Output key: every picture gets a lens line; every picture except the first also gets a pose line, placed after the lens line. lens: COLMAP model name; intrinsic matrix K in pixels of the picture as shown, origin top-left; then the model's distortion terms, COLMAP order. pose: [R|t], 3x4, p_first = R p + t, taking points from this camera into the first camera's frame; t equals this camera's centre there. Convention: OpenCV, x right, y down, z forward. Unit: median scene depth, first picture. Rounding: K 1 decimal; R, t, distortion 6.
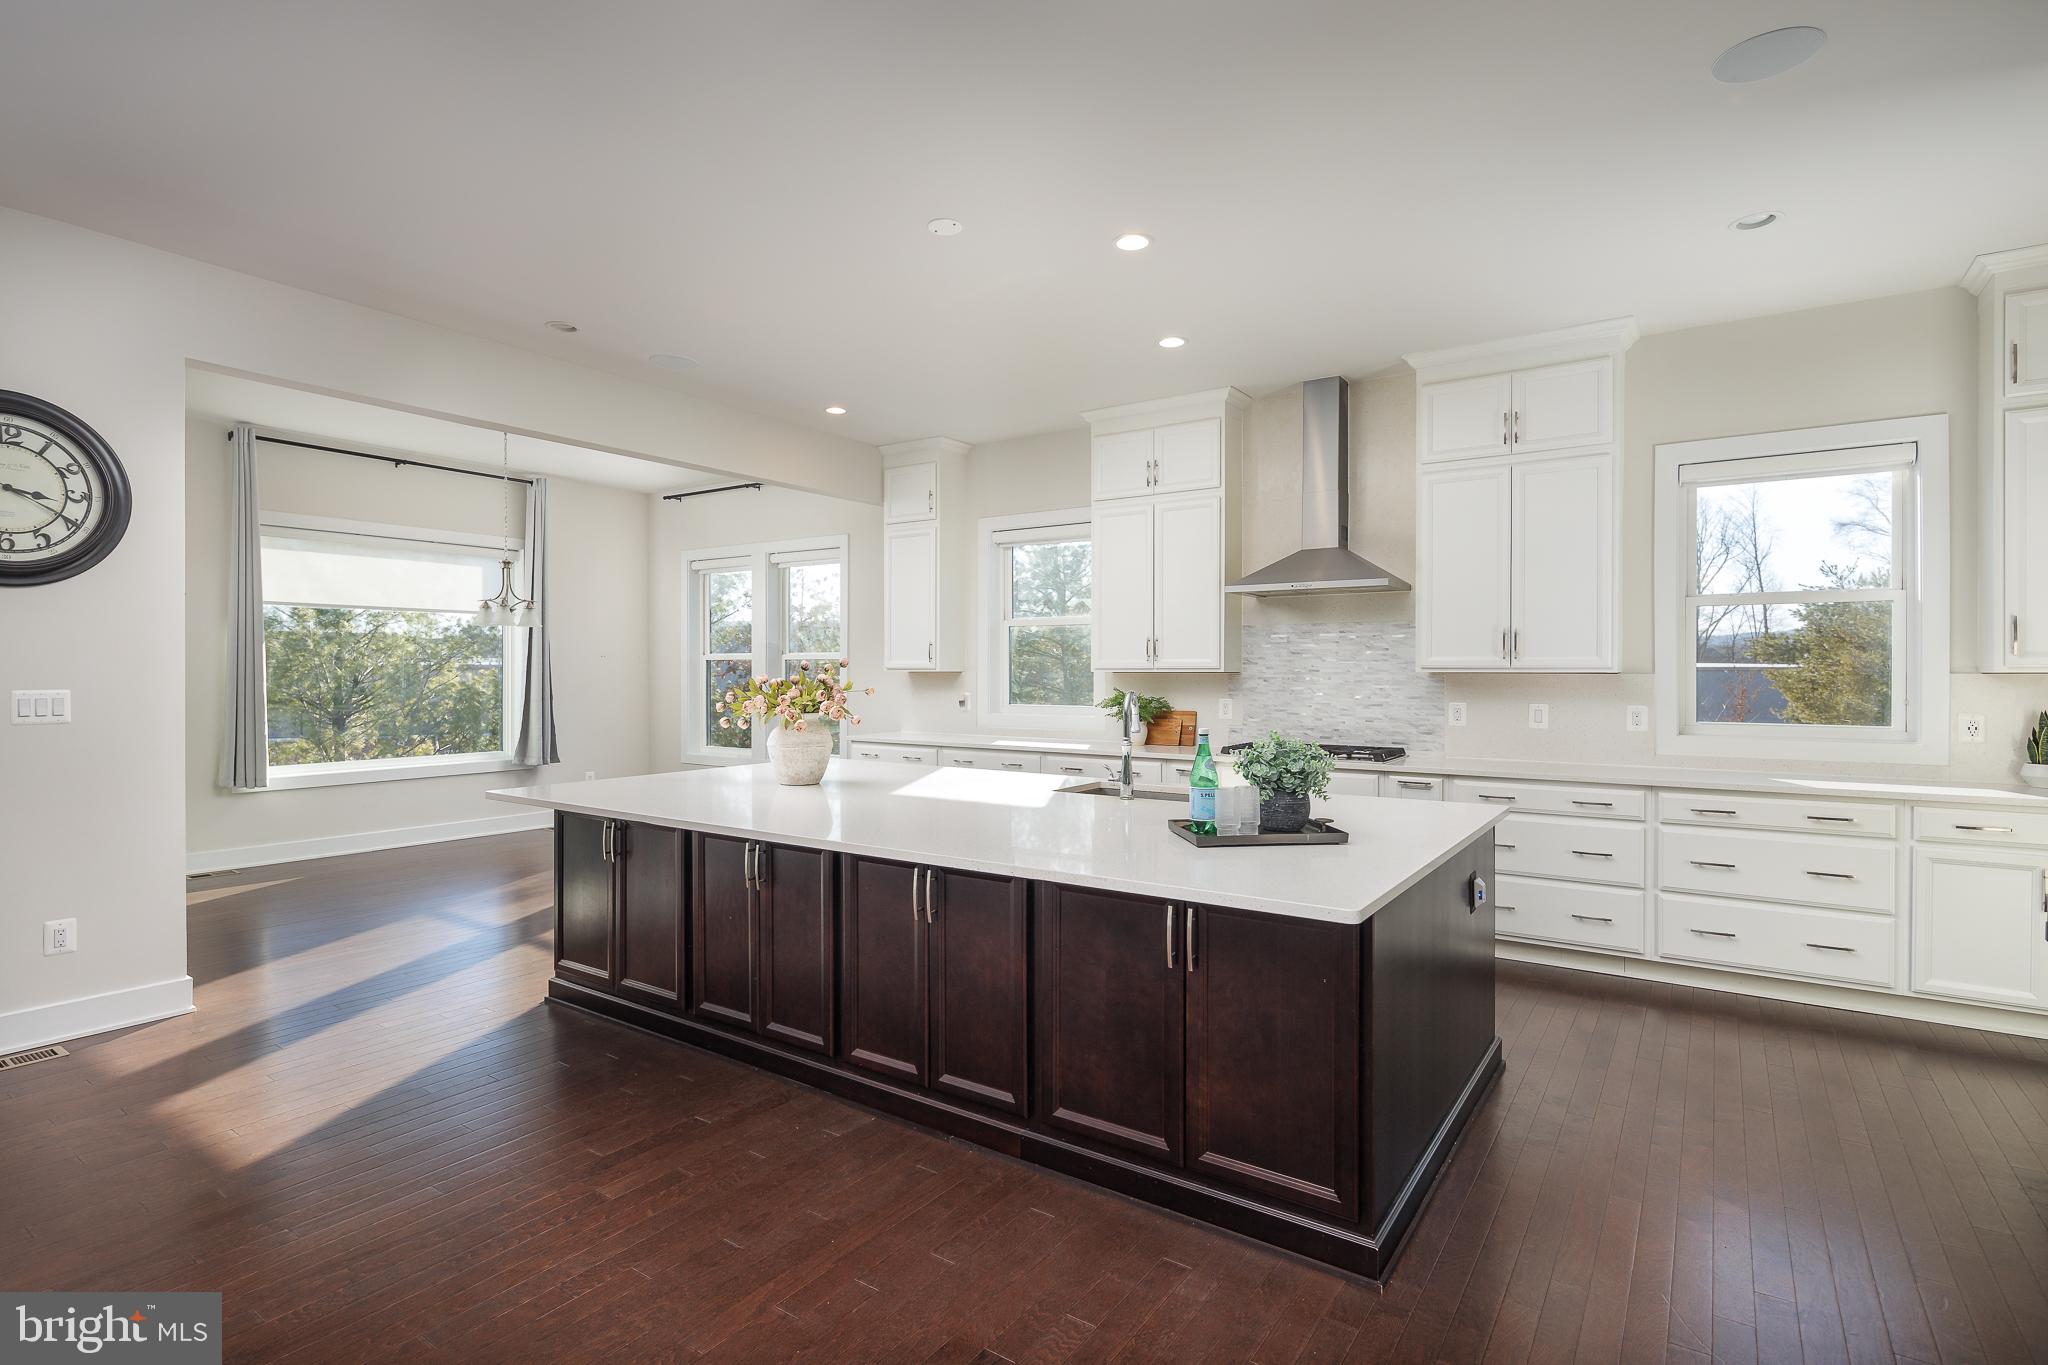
lens RADIAL K [[997.4, 0, 1024.0], [0, 997.4, 672.4], [0, 0, 1]] dist [0.004002, -0.004555]
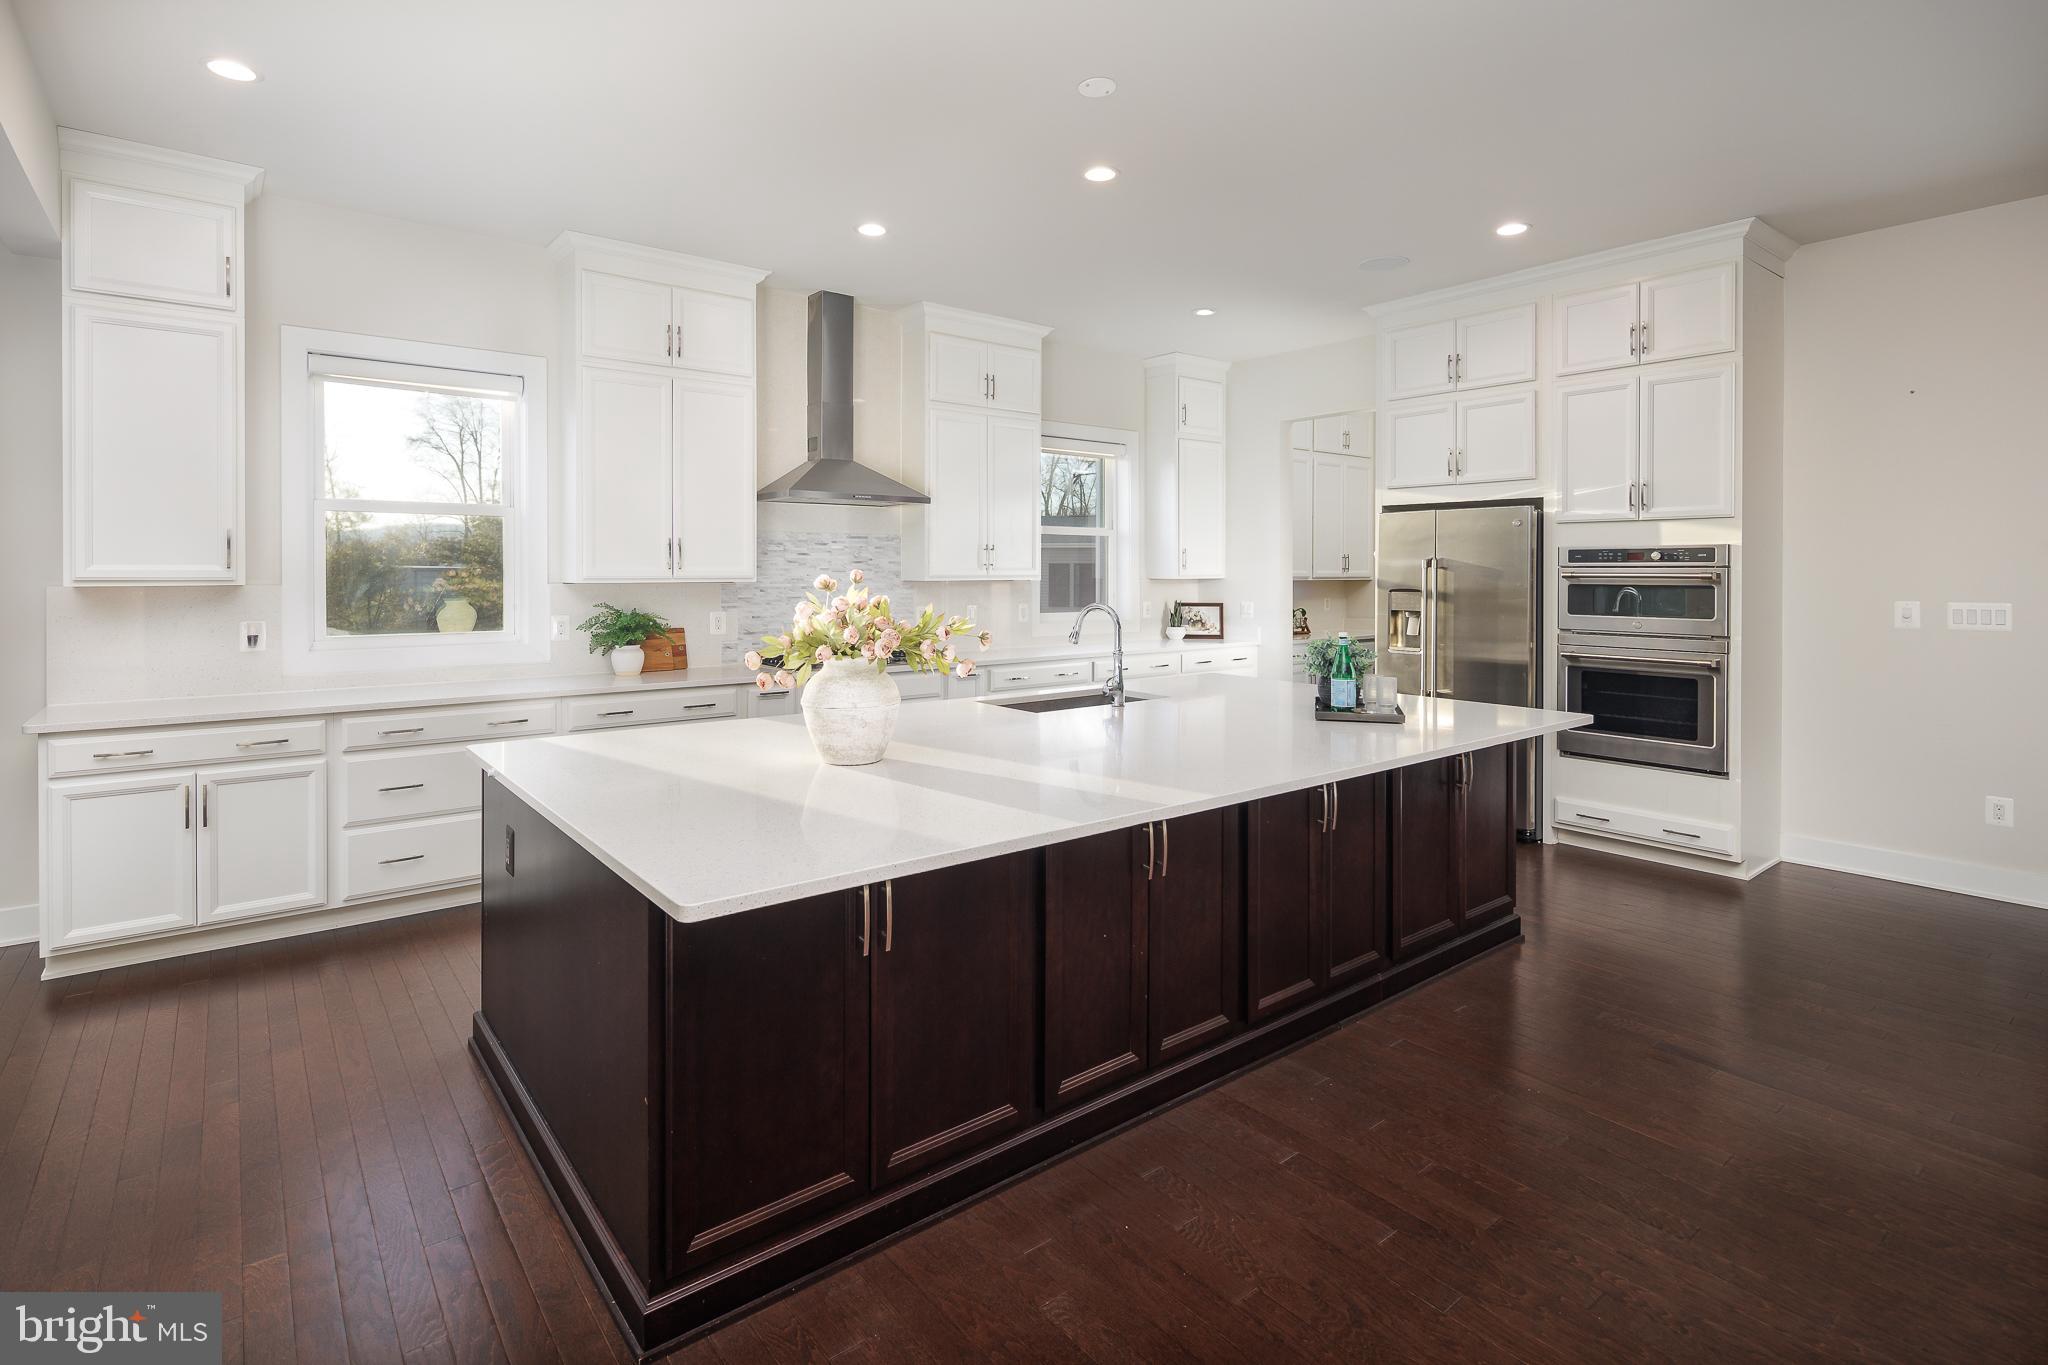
lens RADIAL K [[997.4, 0, 1039.0], [0, 997.4, 581.6], [0, 0, 1]] dist [0.004002, -0.004555]
pose [[0.268608, -0.008788, 0.963209, -0.597520], [0.003069, 0.999961, 0.008268, -0.007349], [-0.963245, 0.000735, 0.268625, 0.501363]]
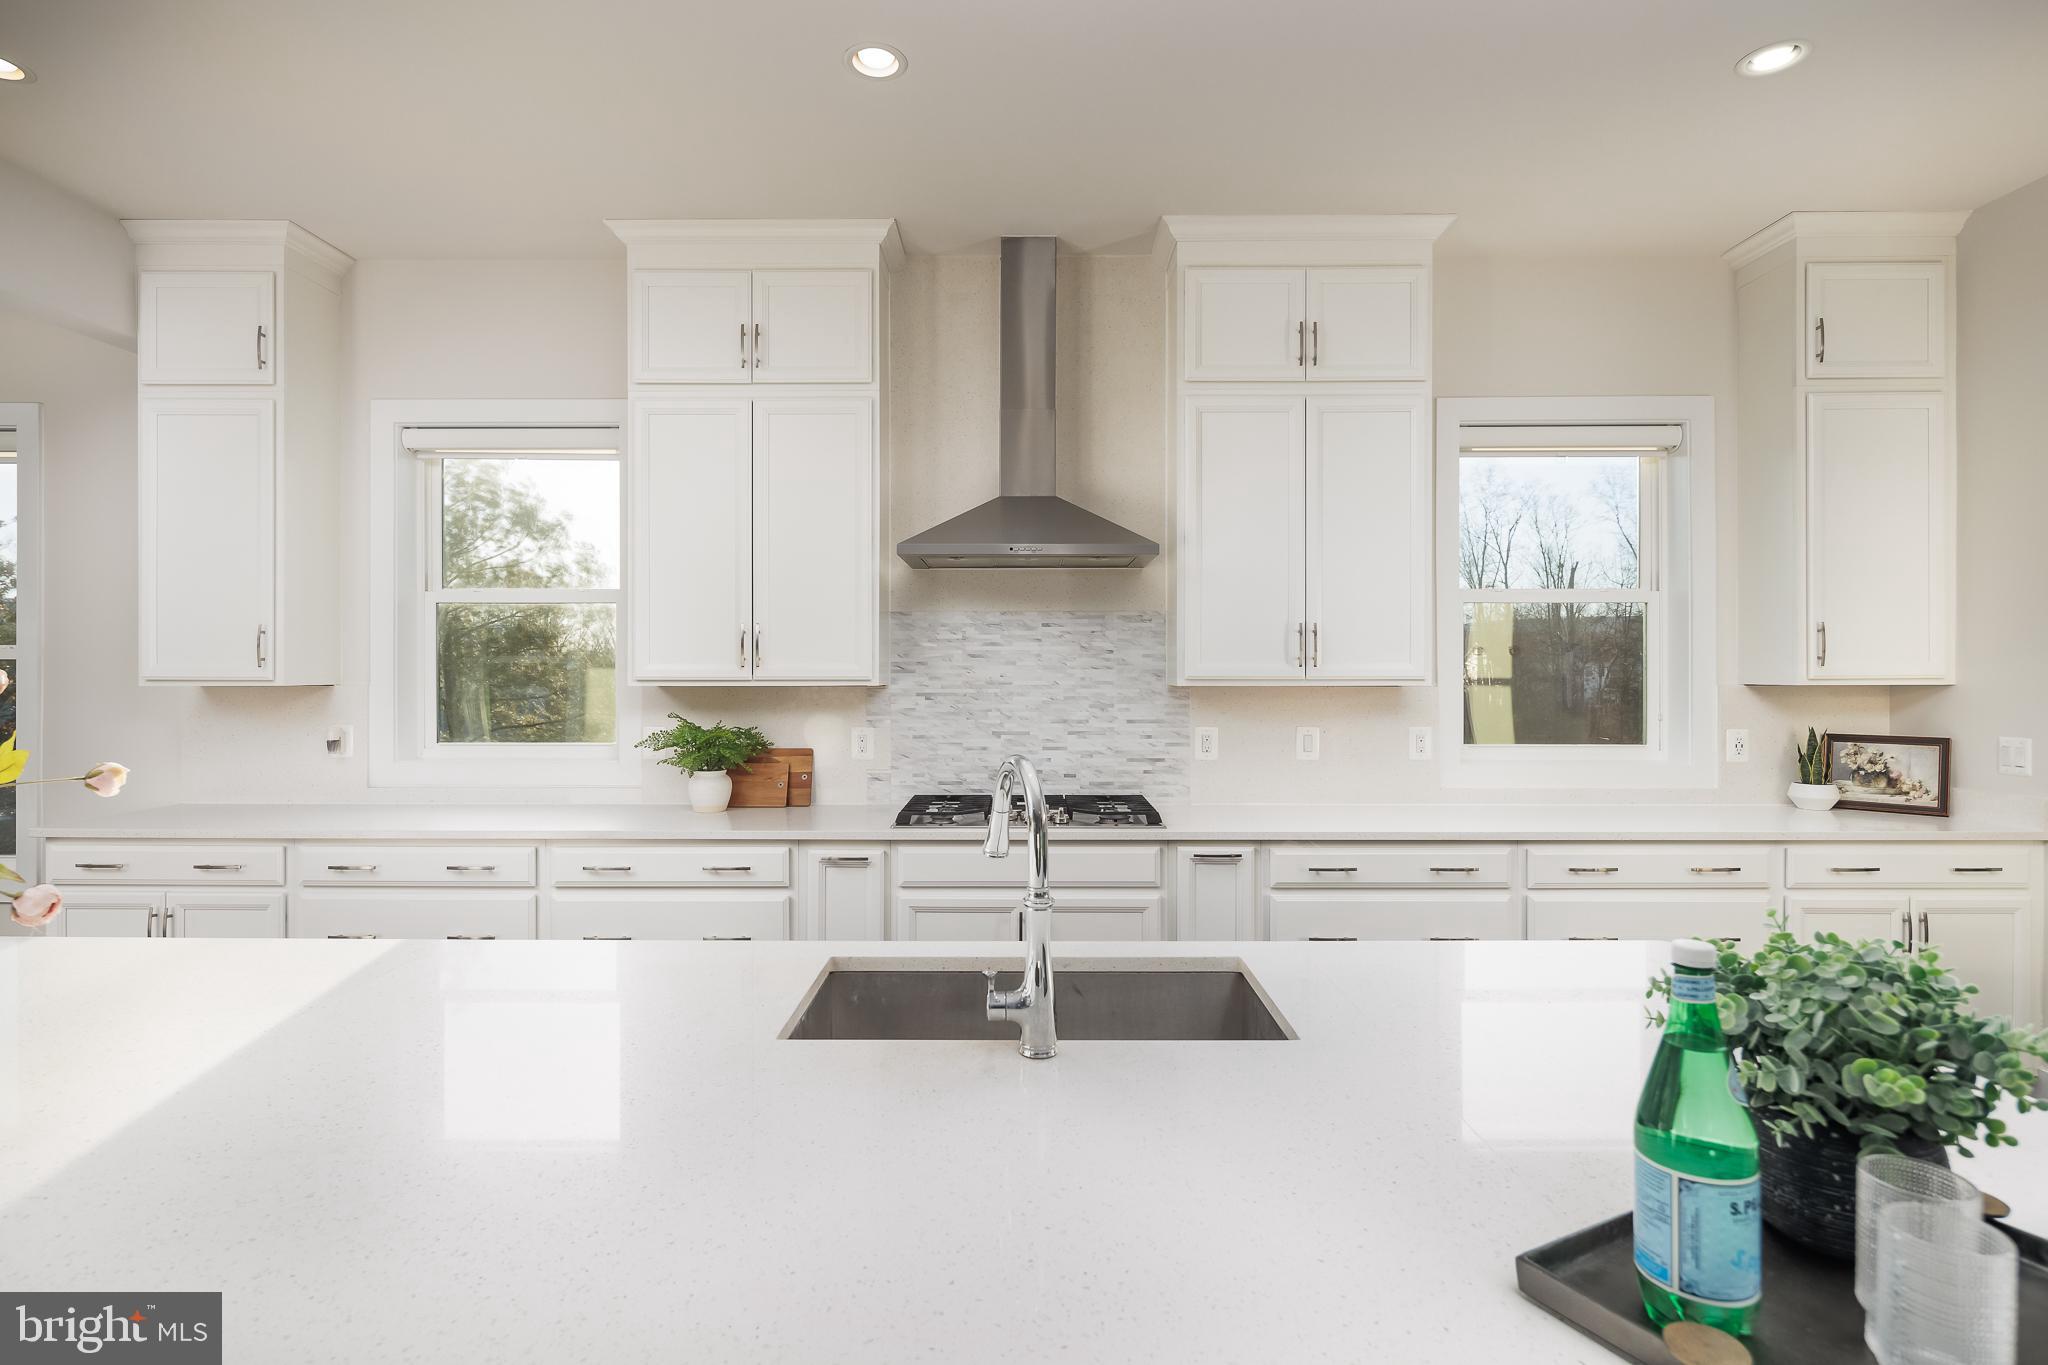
lens RADIAL K [[997.4, 0, 1029.2], [0, 997.4, 669.3], [0, 0, 1]] dist [0.004002, -0.004555]
pose [[0.826897, 0.000240, 0.562353, -0.066648], [0.001773, 0.999994, -0.003034, -0.008466], [-0.562351, 0.003506, 0.826891, 0.435161]]
